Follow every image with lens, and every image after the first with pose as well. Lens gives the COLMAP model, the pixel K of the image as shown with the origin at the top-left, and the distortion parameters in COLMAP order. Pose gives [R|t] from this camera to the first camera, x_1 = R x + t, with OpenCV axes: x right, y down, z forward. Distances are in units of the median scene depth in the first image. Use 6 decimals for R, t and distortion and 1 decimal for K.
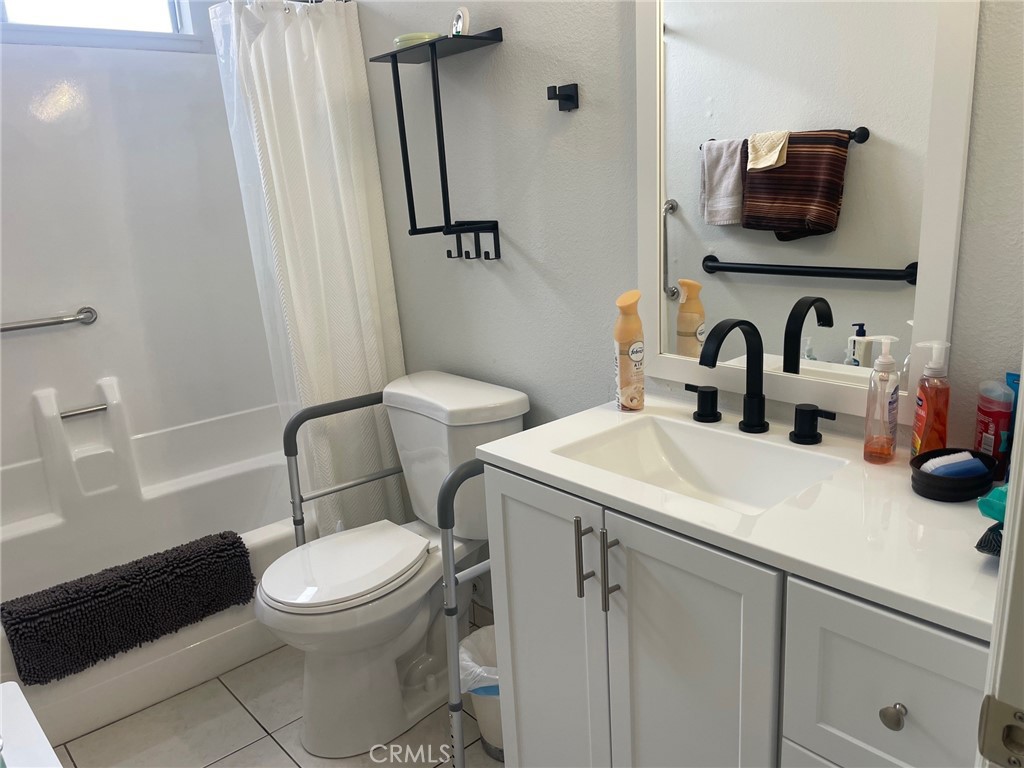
lens RADIAL K [[773.4, 0, 512.0], [0, 773.4, 384.0], [0, 0, 1]] dist [0.078104, -0.113902]
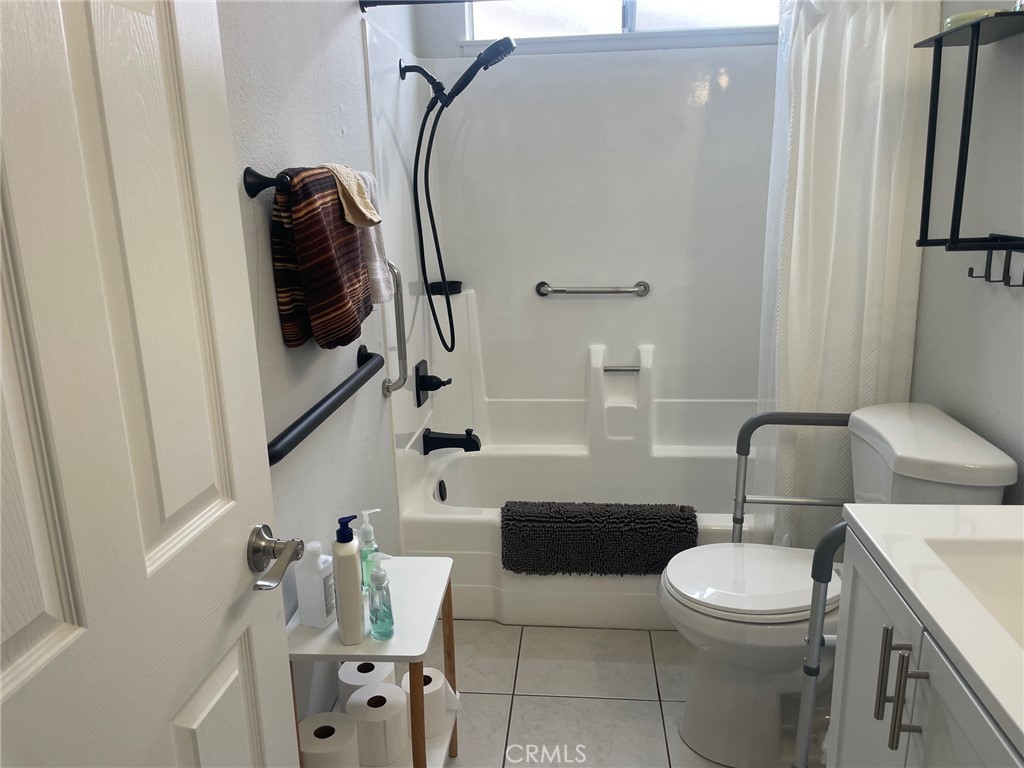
lens RADIAL K [[773.4, 0, 512.0], [0, 773.4, 384.0], [0, 0, 1]] dist [0.078104, -0.113902]
pose [[0.683487, 0.216241, -0.697198, 0.190001], [-0.193000, 0.974659, 0.113093, -0.051635], [0.703986, 0.057262, 0.707902, 0.074735]]
